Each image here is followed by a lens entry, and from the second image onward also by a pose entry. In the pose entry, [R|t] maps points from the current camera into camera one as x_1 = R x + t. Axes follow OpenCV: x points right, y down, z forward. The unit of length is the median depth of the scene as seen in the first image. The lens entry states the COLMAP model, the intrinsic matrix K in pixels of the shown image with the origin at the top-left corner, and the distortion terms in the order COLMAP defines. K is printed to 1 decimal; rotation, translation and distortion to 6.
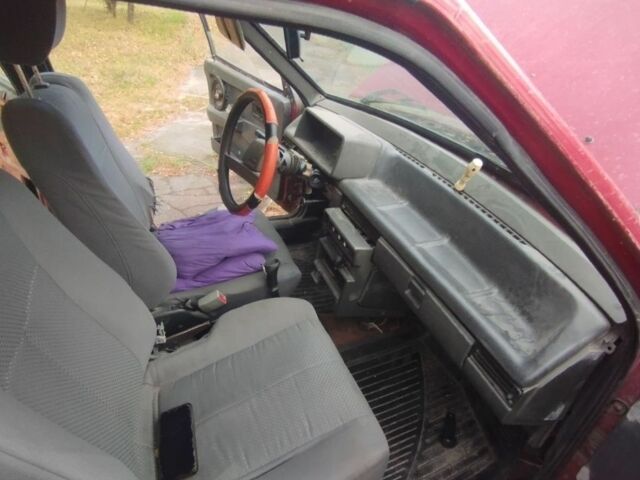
lens RADIAL K [[371.2, 0, 292.3], [0, 371.2, 277.7], [0, 0, 1]] dist [0.003694, 0.001928]
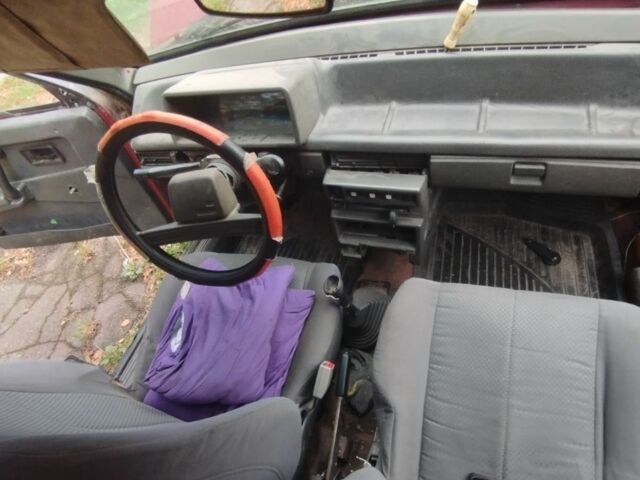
lens RADIAL K [[371.2, 0, 292.3], [0, 371.2, 277.7], [0, 0, 1]] dist [0.003694, 0.001928]
pose [[0.557760, -0.775227, 0.296523, -0.343307], [0.692226, 0.631595, 0.349159, -0.402133], [-0.457960, 0.010514, 0.888911, 0.397584]]
